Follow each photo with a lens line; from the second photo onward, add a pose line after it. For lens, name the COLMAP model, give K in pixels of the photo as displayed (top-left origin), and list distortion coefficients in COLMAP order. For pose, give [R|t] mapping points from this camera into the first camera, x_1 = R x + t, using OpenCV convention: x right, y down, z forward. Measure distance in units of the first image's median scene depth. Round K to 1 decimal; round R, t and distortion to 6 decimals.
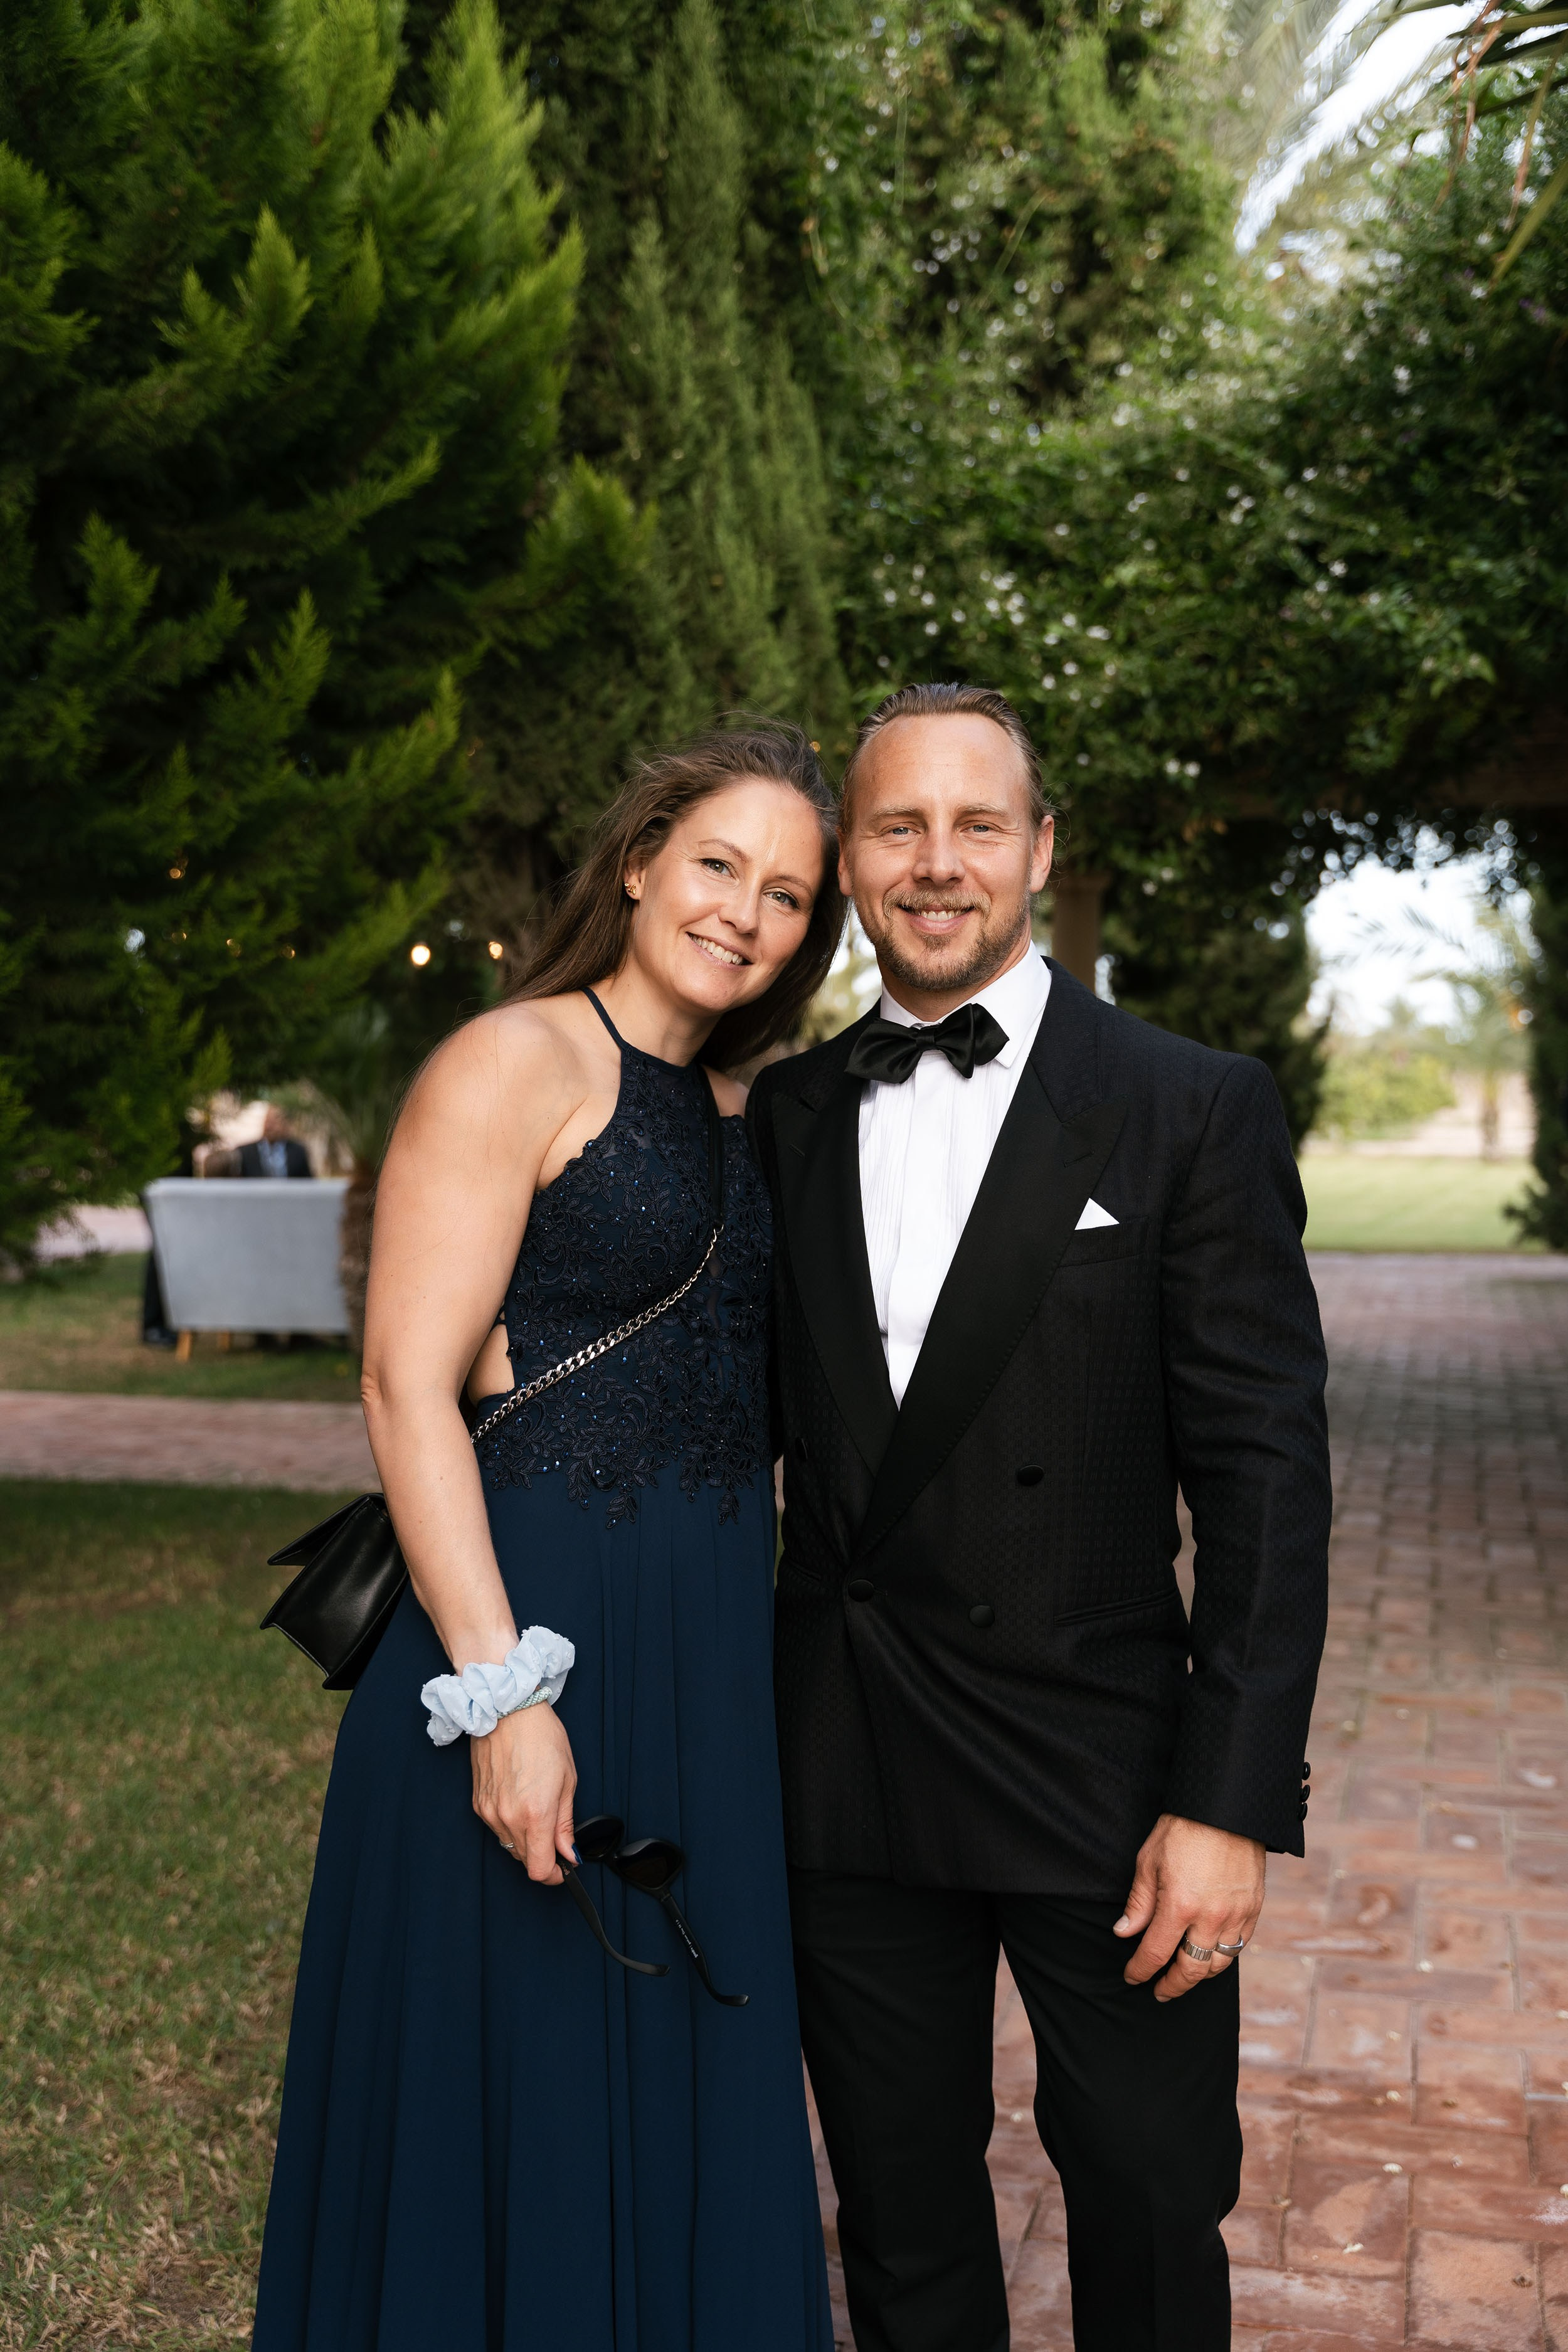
lens RADIAL K [[2494.6, 0, 784.7], [0, 2494.6, 1173.2], [0, 0, 1]] dist [0.028809, 0.000000]
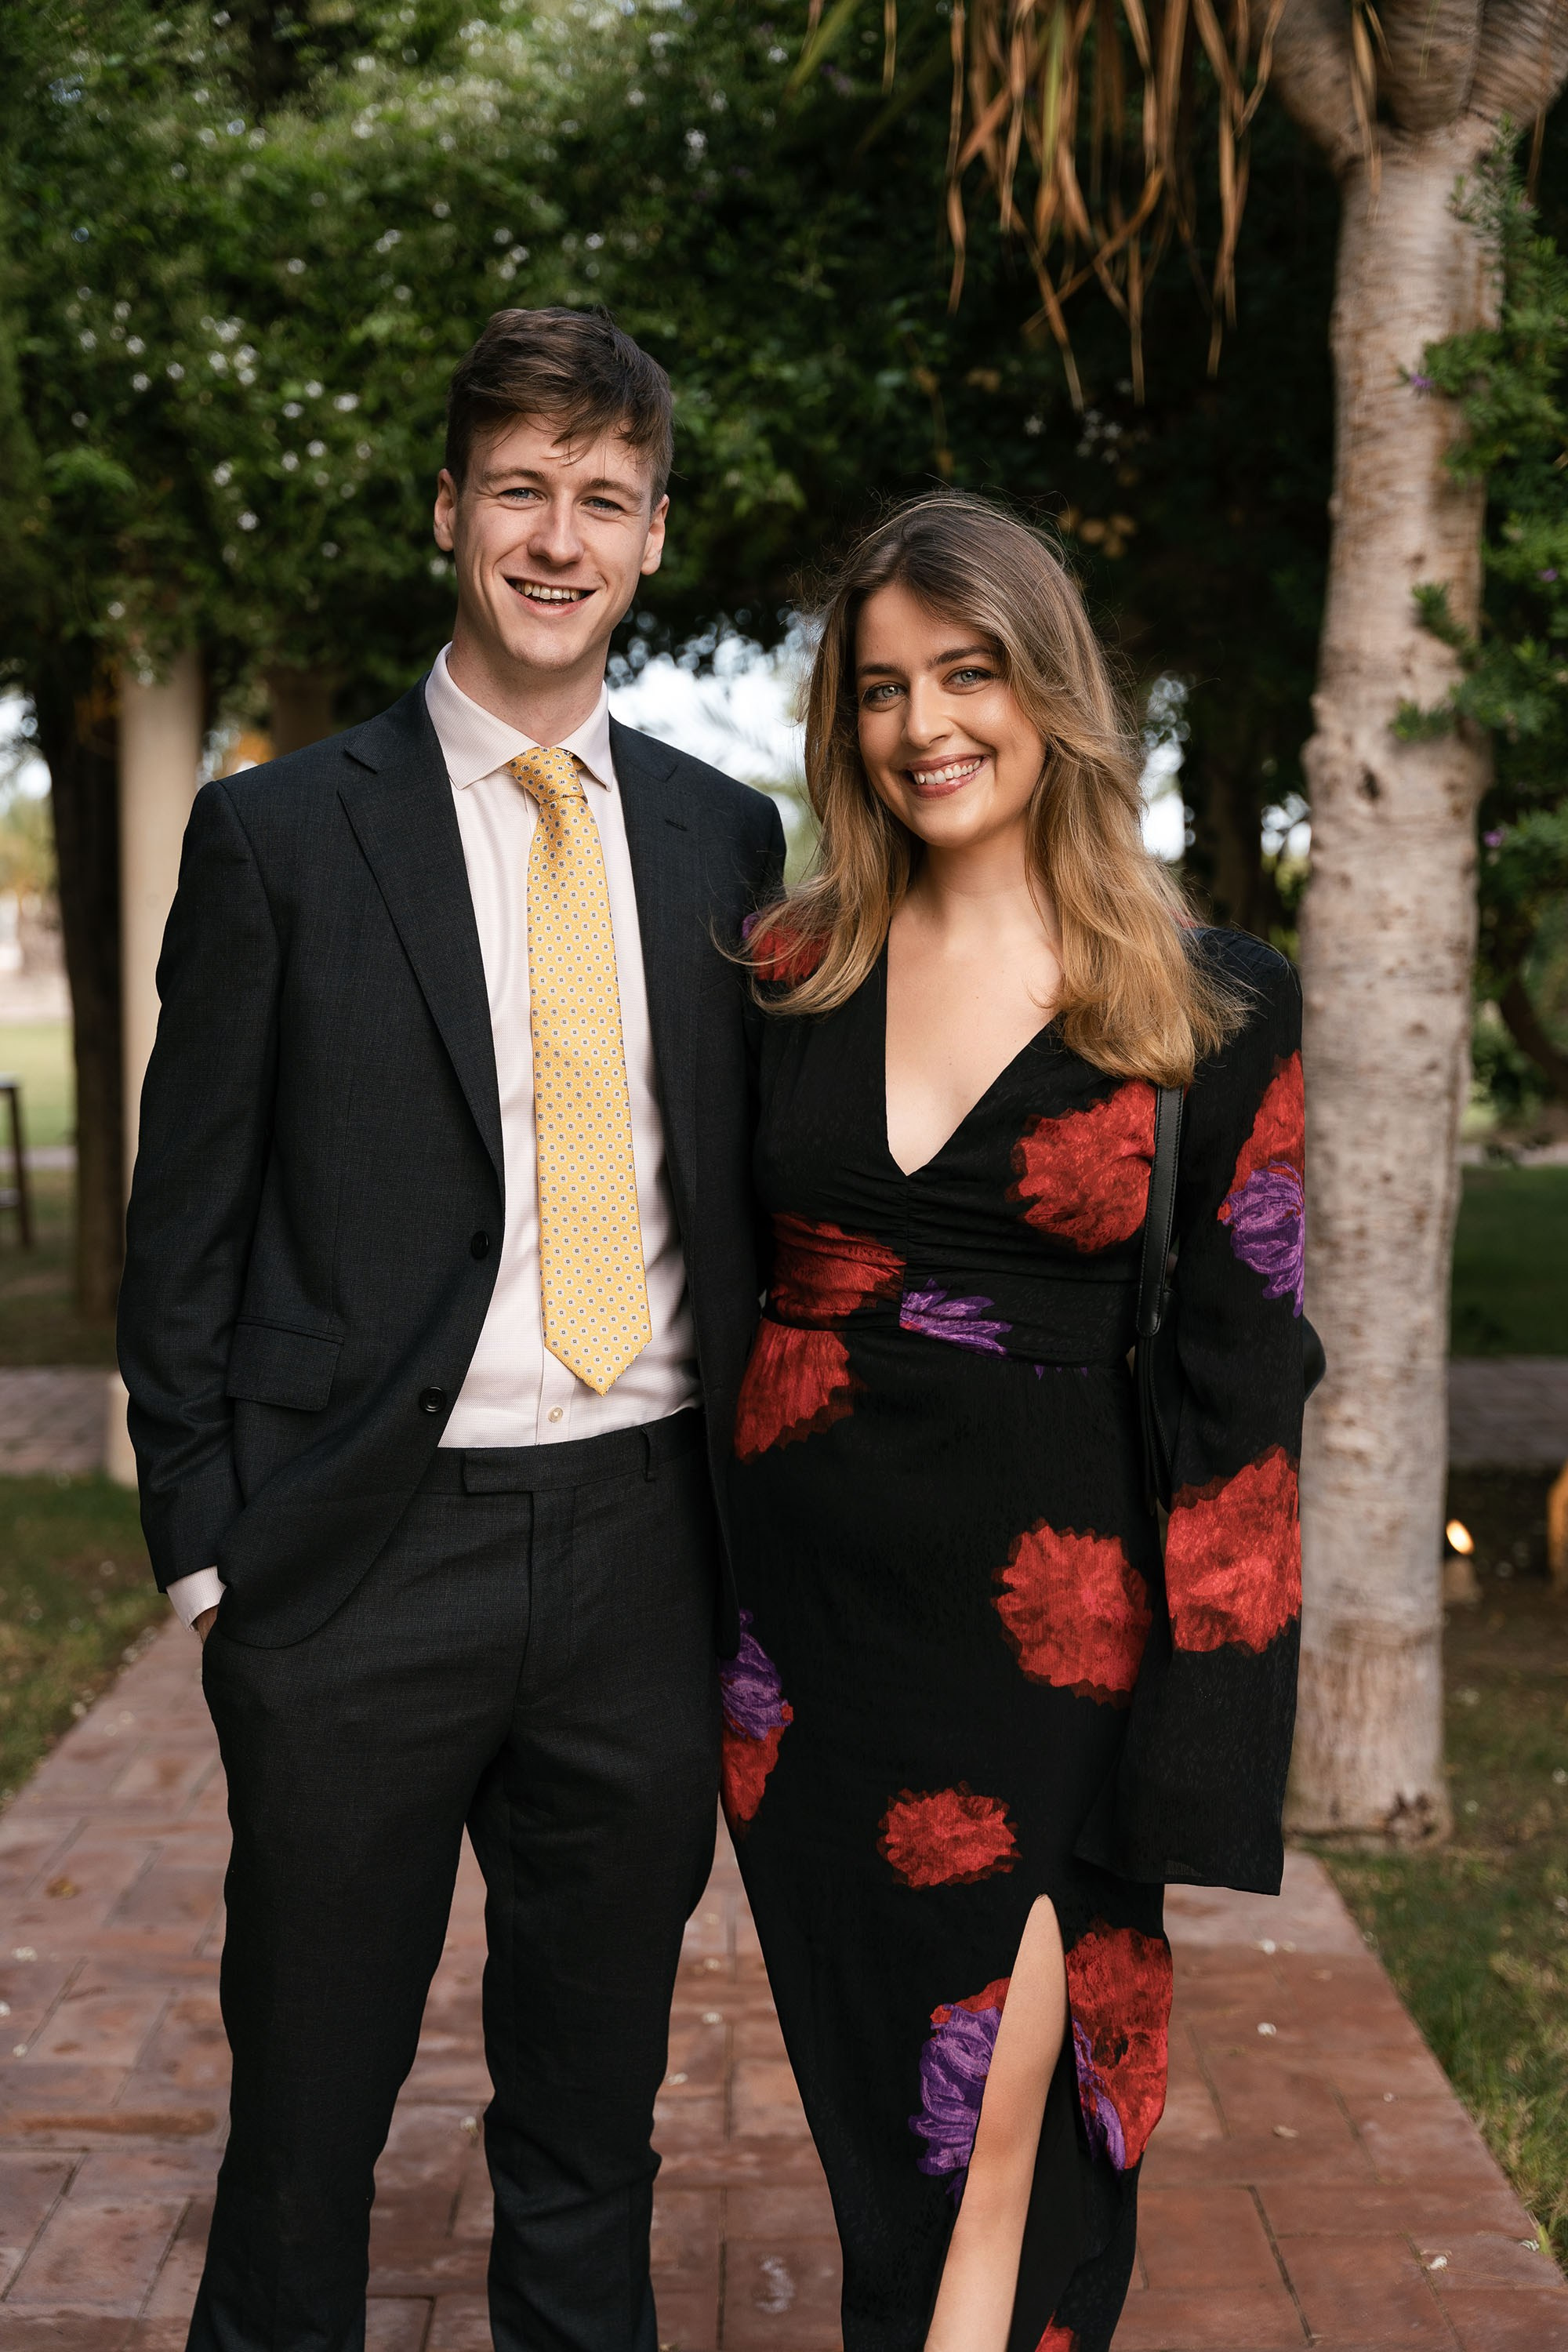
lens RADIAL K [[3495.8, 0, 783.8], [0, 3495.8, 1174.5], [0, 0, 1]] dist [0.010725, 0.000000]
pose [[0.964552, -0.019816, 0.263150, -0.045454], [0.009706, 0.999166, 0.039662, -0.002380], [-0.263716, -0.035702, 0.963939, -0.171685]]
